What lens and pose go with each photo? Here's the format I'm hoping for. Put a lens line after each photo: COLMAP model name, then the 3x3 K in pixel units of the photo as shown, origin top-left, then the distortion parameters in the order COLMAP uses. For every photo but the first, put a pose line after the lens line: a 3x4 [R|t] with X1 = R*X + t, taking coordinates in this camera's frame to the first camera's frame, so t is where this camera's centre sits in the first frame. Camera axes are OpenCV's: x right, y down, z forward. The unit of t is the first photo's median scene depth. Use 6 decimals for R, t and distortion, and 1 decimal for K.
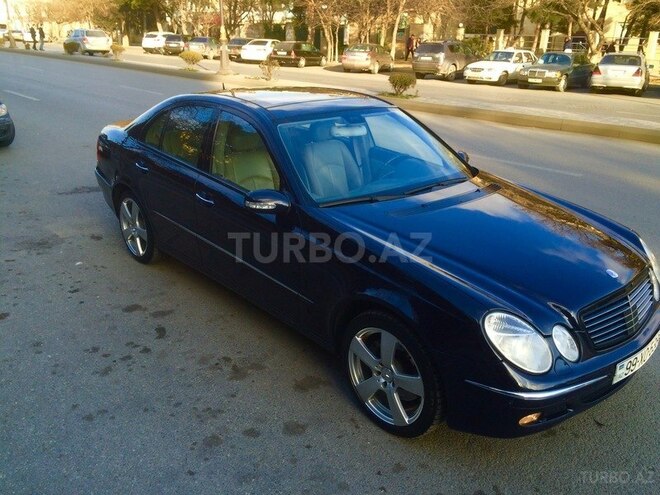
lens RADIAL K [[564.2, 0, 340.8], [0, 564.2, 246.8], [0, 0, 1]] dist [0.087221, -0.116877]
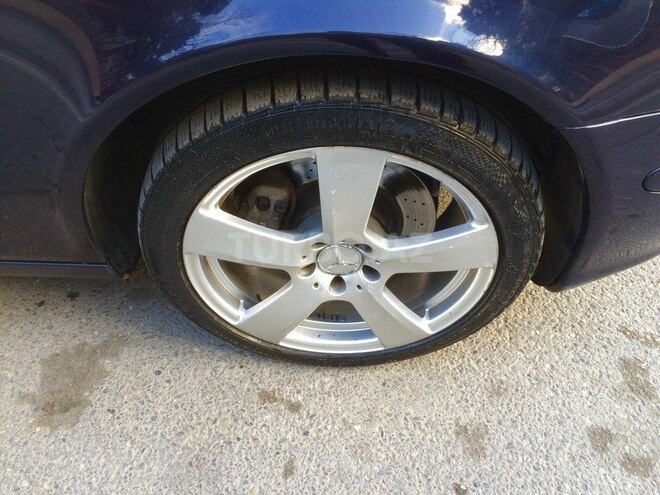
lens RADIAL K [[564.2, 0, 340.8], [0, 564.2, 246.8], [0, 0, 1]] dist [0.087221, -0.116877]
pose [[0.696824, -0.555663, 0.453515, -0.056218], [0.286266, 0.795221, 0.534486, 0.037900], [-0.657639, -0.242617, 0.713196, 0.681474]]
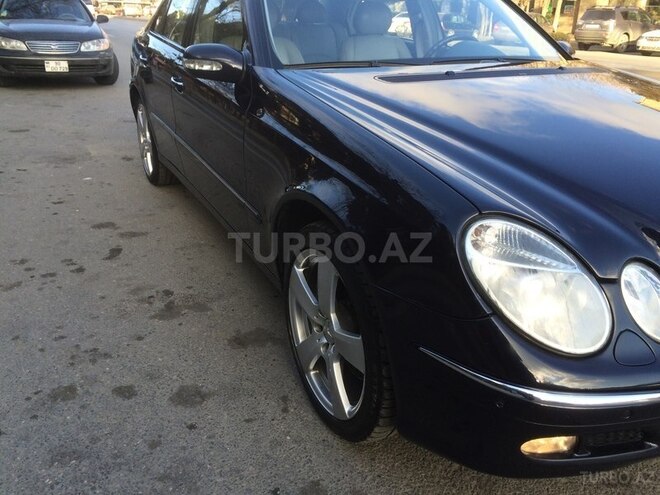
lens RADIAL K [[564.2, 0, 340.8], [0, 564.2, 246.8], [0, 0, 1]] dist [0.087221, -0.116877]
pose [[0.963870, 0.097858, -0.247746, 0.207247], [-0.093603, 0.995189, 0.028925, 0.106199], [0.249385, -0.004690, 0.968393, 0.381680]]
